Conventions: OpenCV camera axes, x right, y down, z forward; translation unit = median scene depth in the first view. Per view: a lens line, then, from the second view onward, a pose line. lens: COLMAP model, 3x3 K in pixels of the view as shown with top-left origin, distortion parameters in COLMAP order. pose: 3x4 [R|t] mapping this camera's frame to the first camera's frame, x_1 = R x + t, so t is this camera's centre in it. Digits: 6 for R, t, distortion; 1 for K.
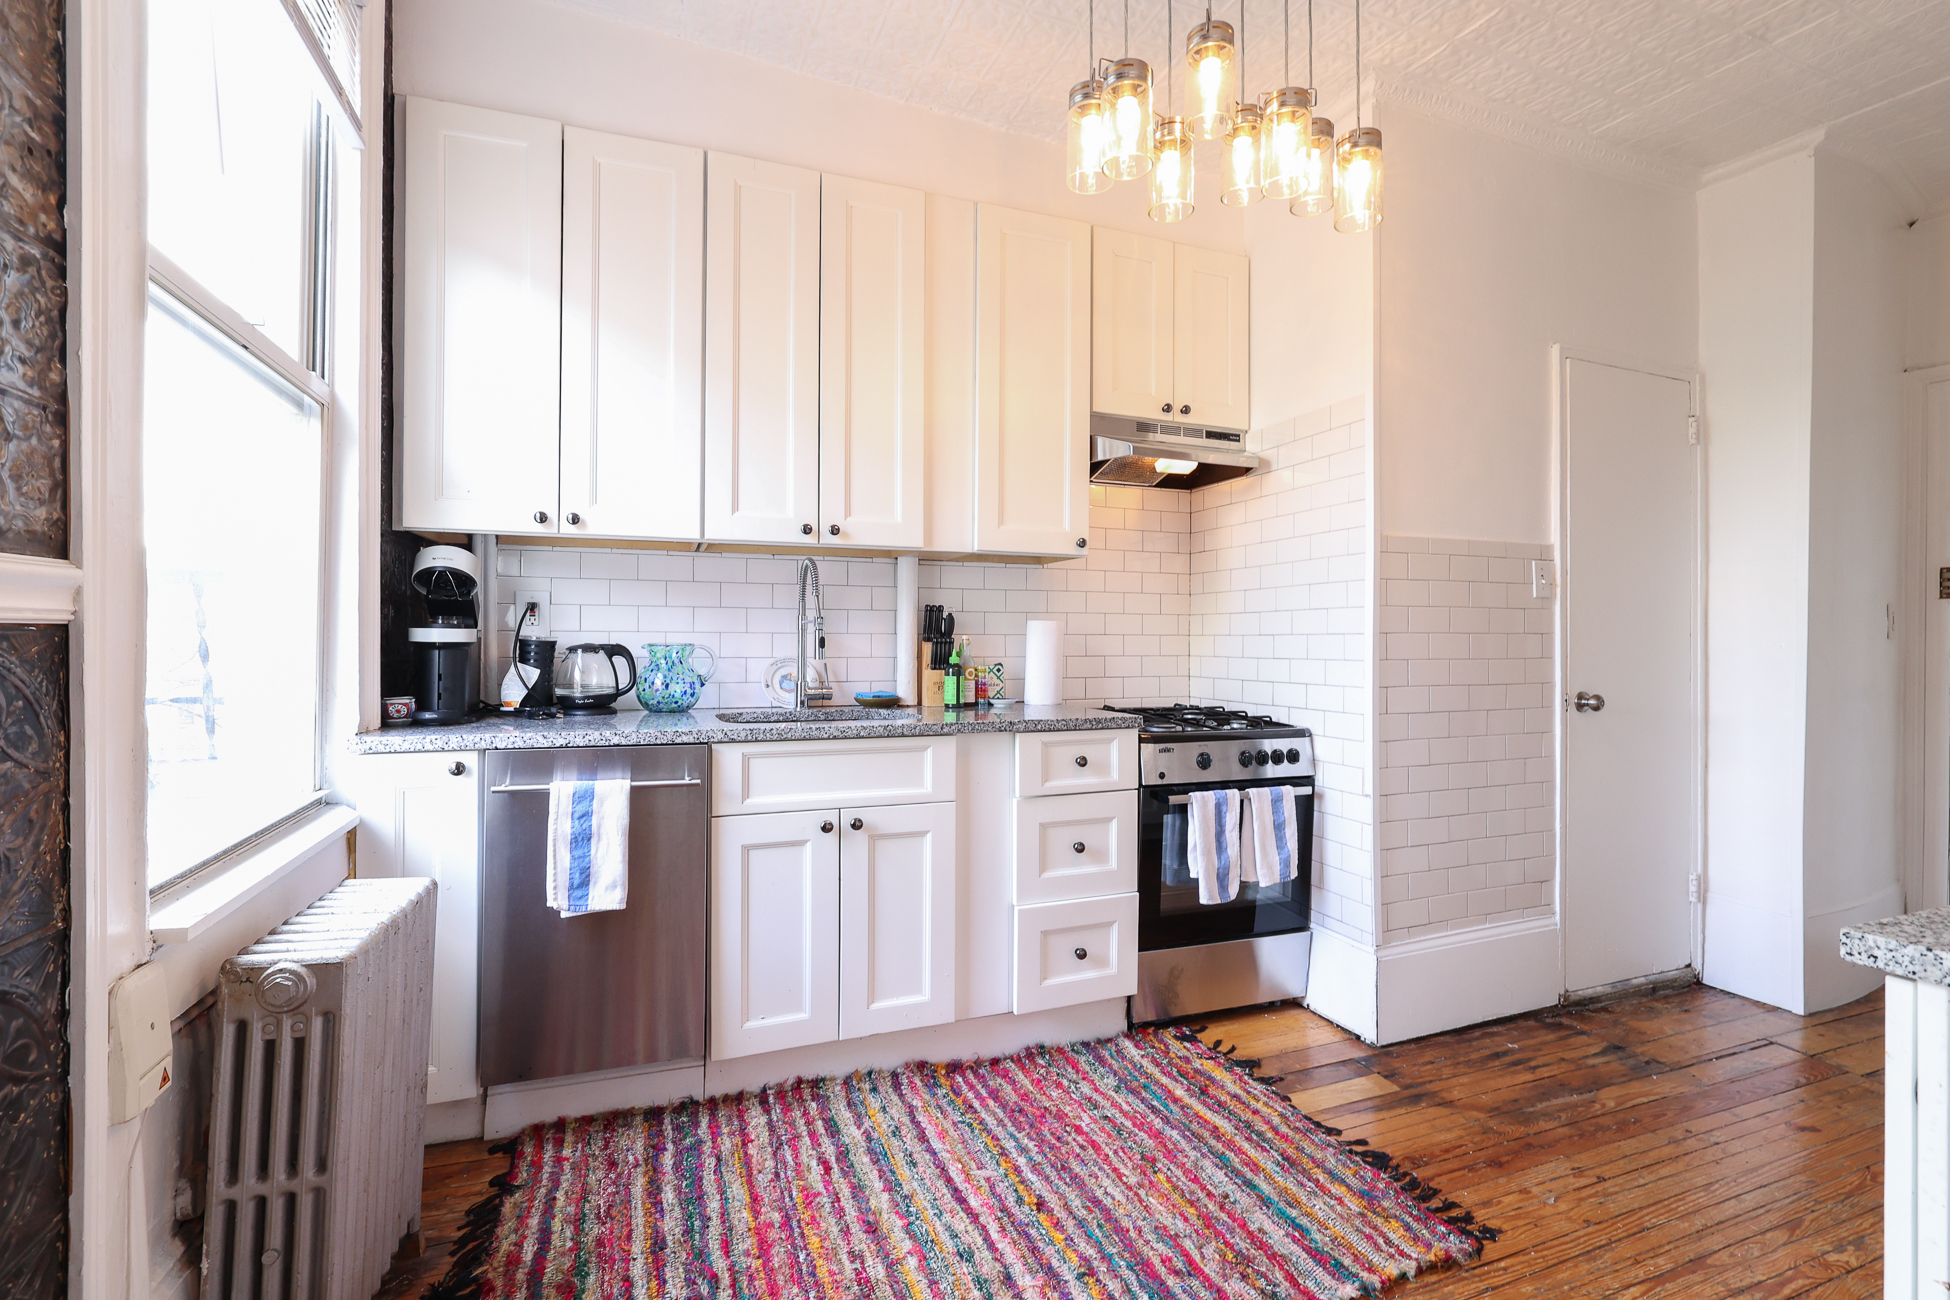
lens RADIAL K [[822.4, 0, 975.3], [0, 822.4, 637.8], [0, 0, 1]] dist [-0.022498, 0.008778]
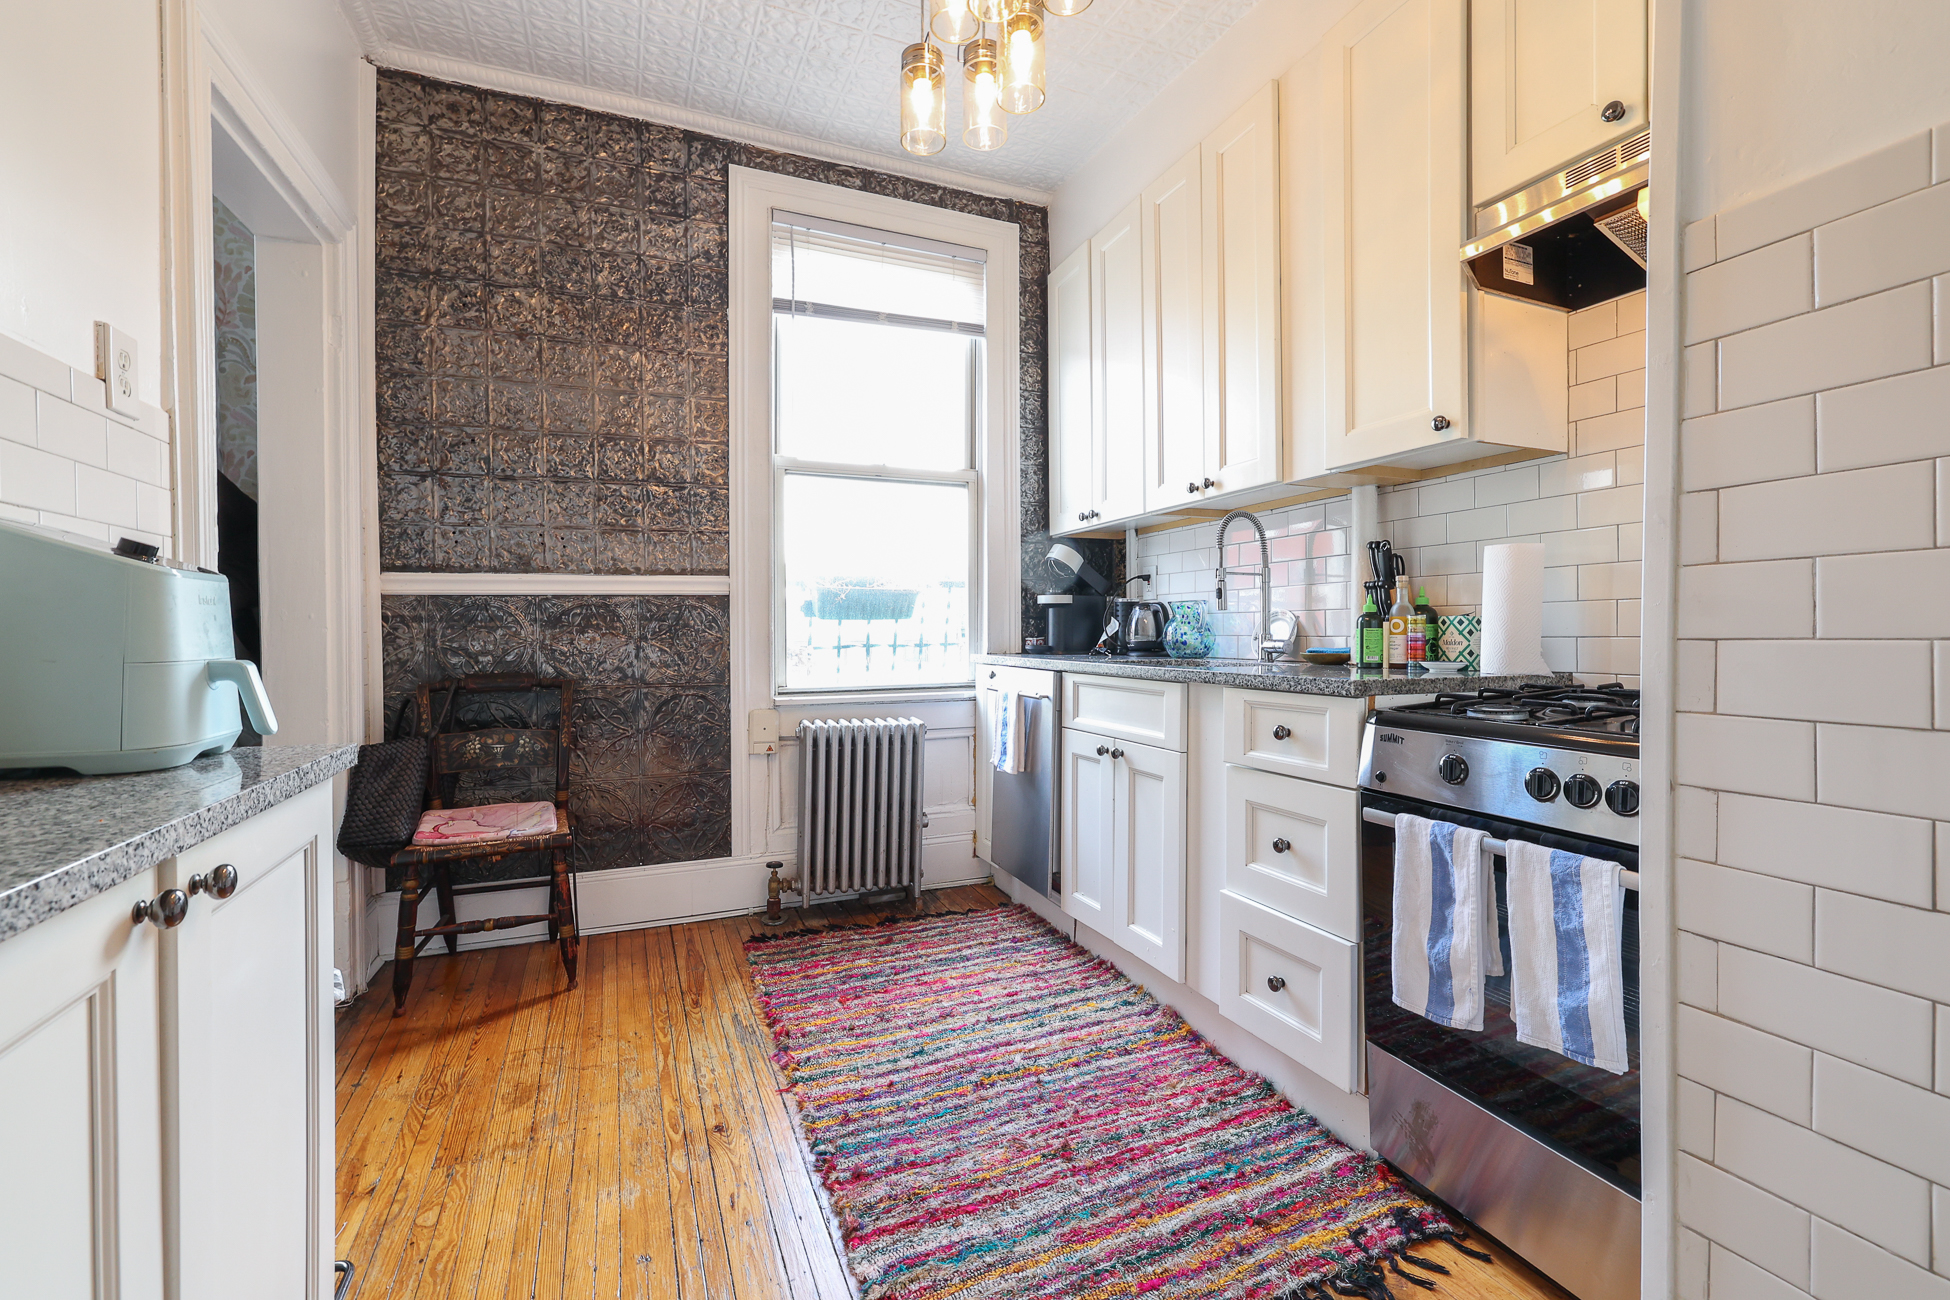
lens RADIAL K [[822.4, 0, 975.3], [0, 822.4, 637.8], [0, 0, 1]] dist [-0.022498, 0.008778]
pose [[0.055725, 0.003536, -0.998440, 0.906892], [0.008954, 0.999952, 0.004041, 0.060766], [0.998406, -0.009166, 0.055691, 0.711534]]
